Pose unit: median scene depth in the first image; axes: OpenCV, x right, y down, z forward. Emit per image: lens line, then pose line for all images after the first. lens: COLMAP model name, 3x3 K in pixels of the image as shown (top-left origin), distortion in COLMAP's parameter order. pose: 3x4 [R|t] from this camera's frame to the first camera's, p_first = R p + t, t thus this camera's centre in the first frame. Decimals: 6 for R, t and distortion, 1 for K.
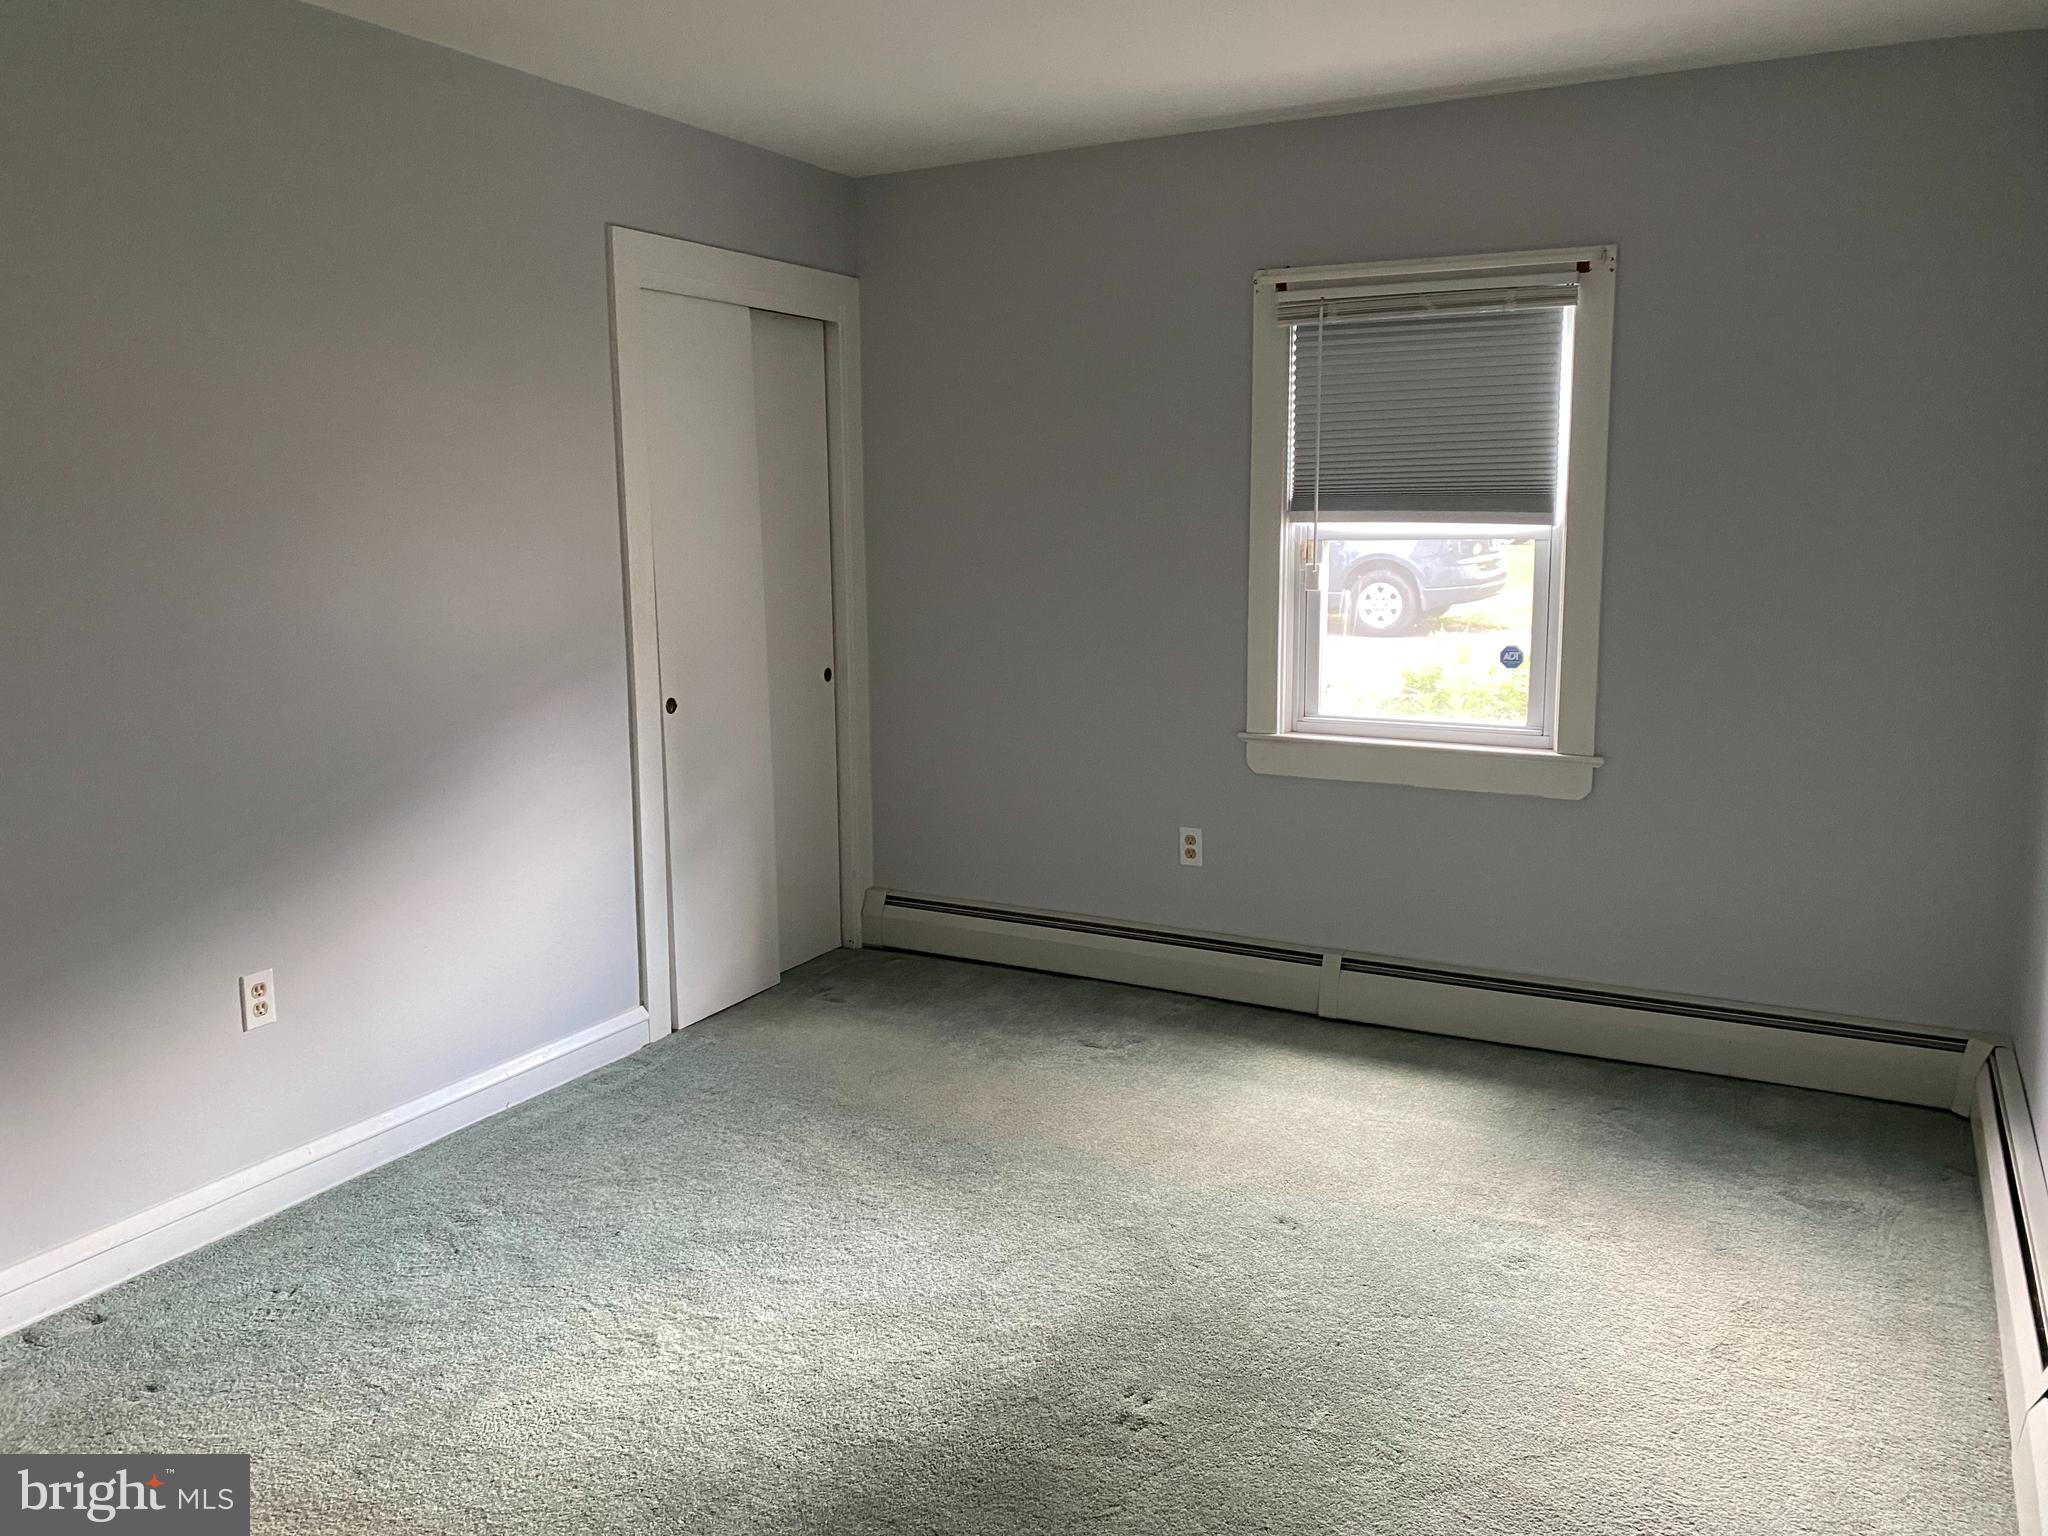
lens RADIAL K [[1562.1, 0, 1024.0], [0, 1562.1, 768.0], [0, 0, 1]] dist [-0.002114, -0.005711]
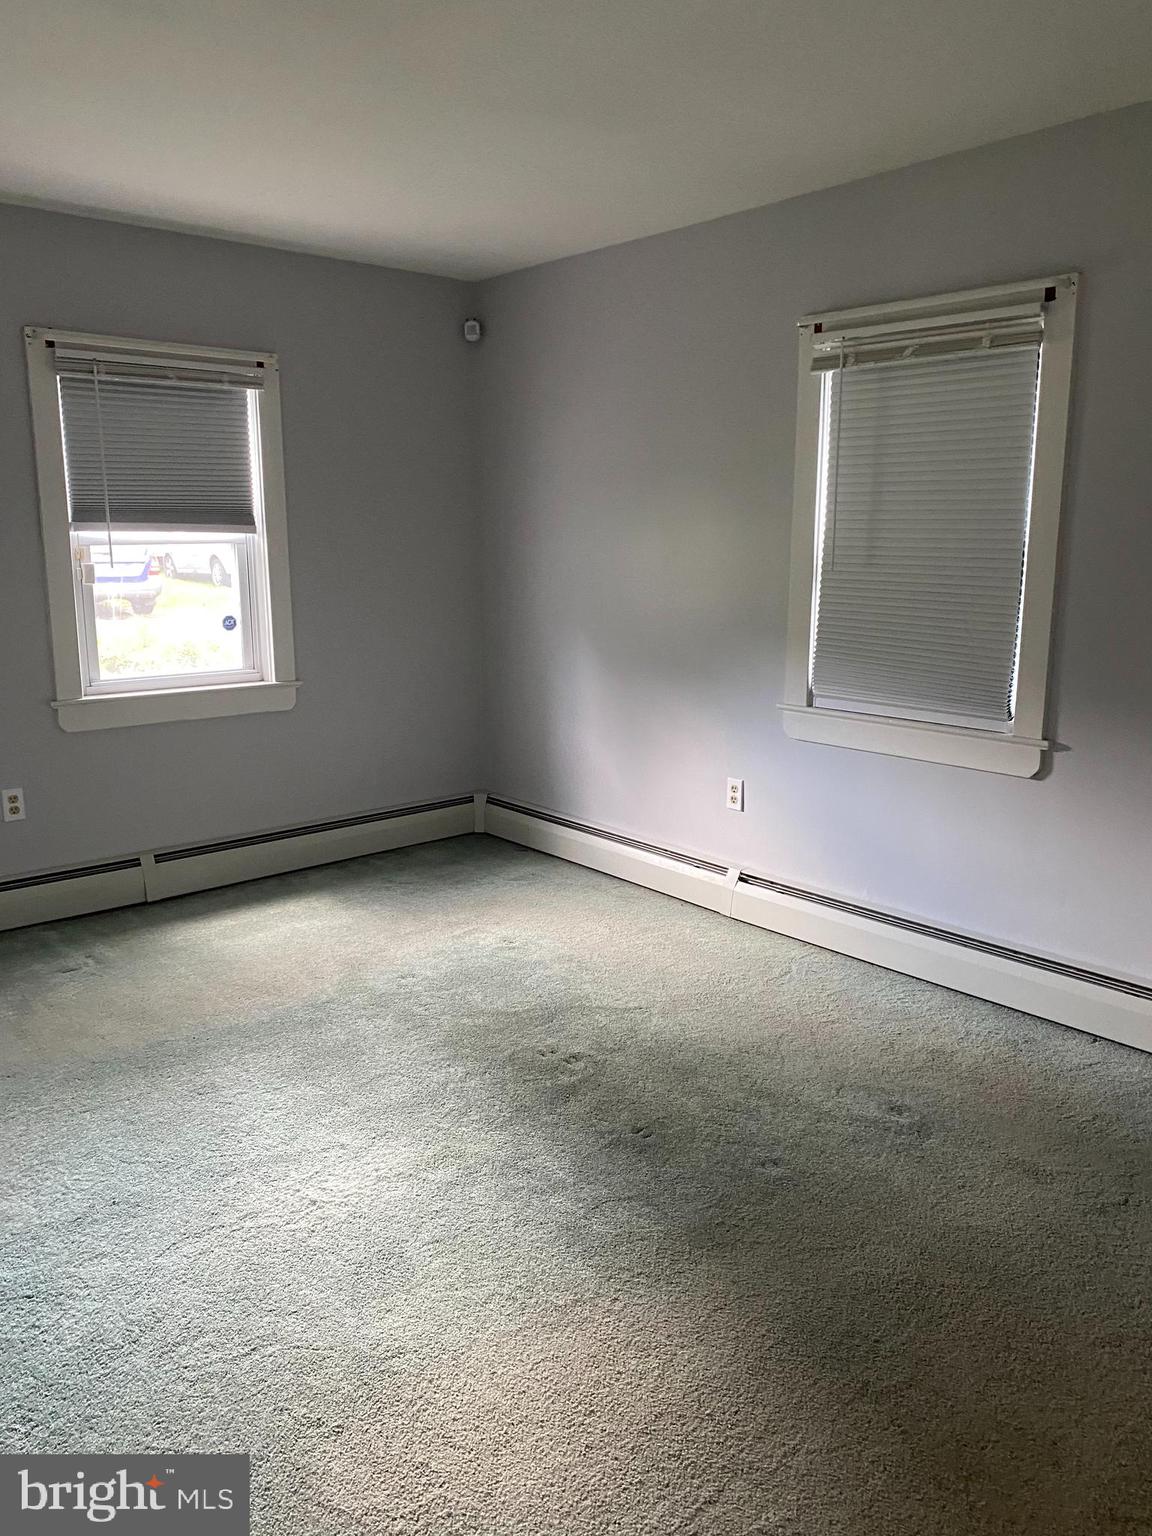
lens RADIAL K [[1171.6, 0, 576.0], [0, 1171.6, 768.0], [0, 0, 1]] dist [-0.002114, -0.005711]
pose [[0.344685, -0.183278, 0.920653, -0.635392], [0.152868, 0.978622, 0.137586, -0.039110], [-0.926188, 0.093315, 0.365334, 0.301765]]
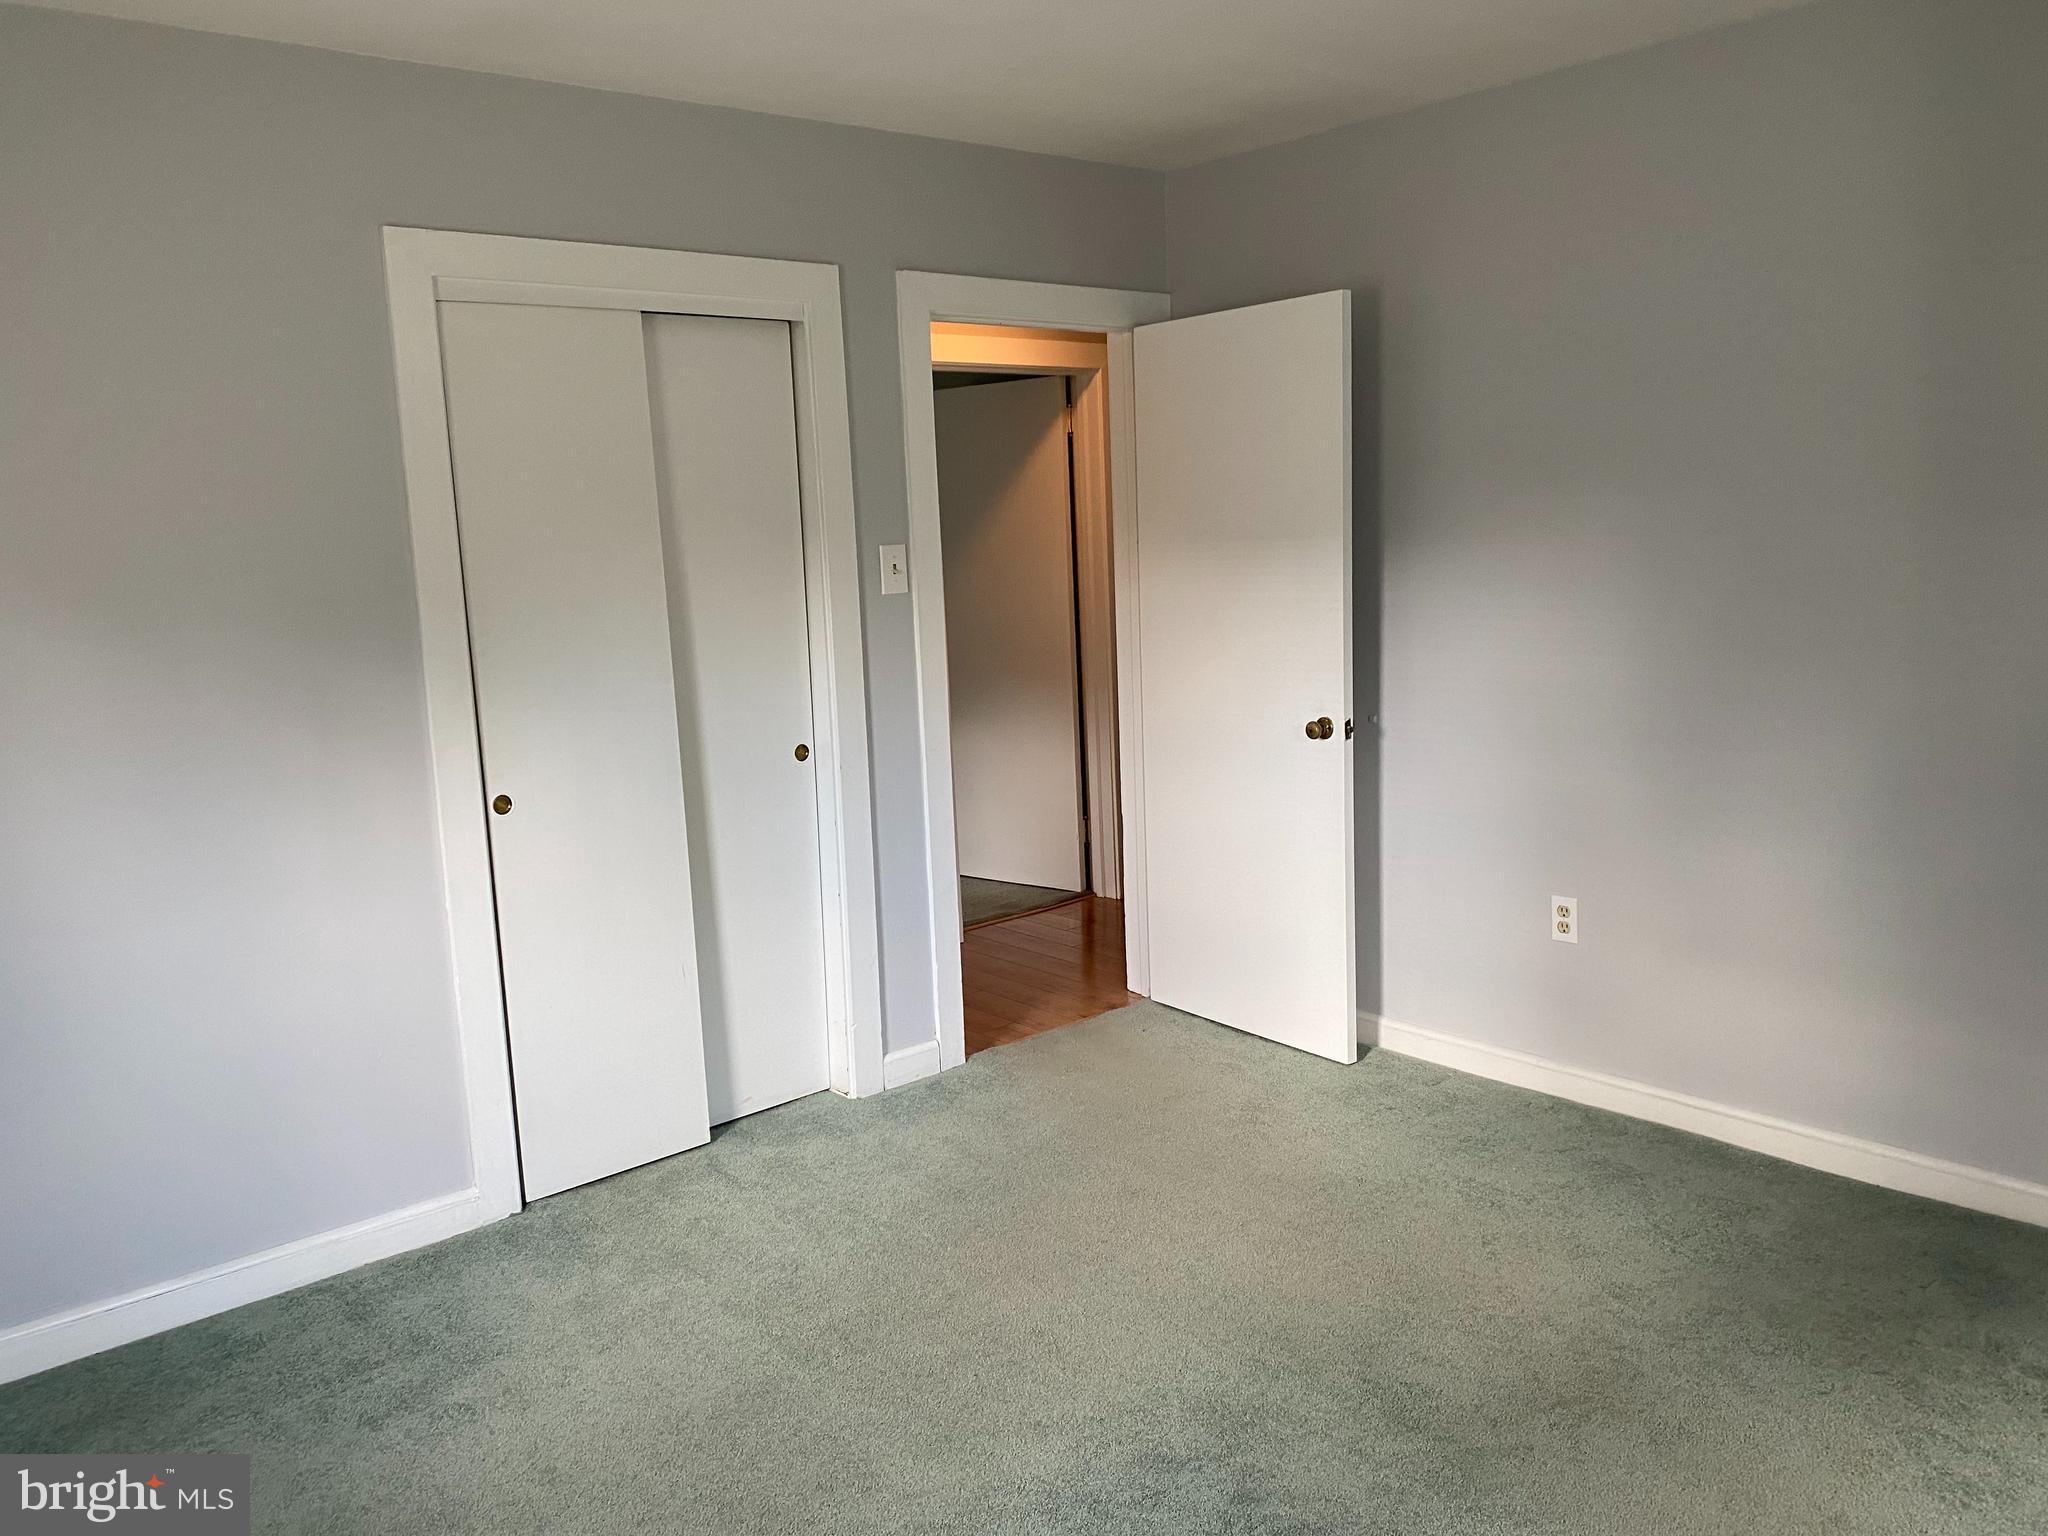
lens RADIAL K [[1586.4, 0, 1024.0], [0, 1586.4, 768.0], [0, 0, 1]] dist [-0.046956, -0.001796]
pose [[0.945997, 0.020367, -0.323534, 0.117583], [-0.021522, 0.999768, 0.000006, -0.026856], [0.323459, 0.006957, 0.946217, 0.125200]]
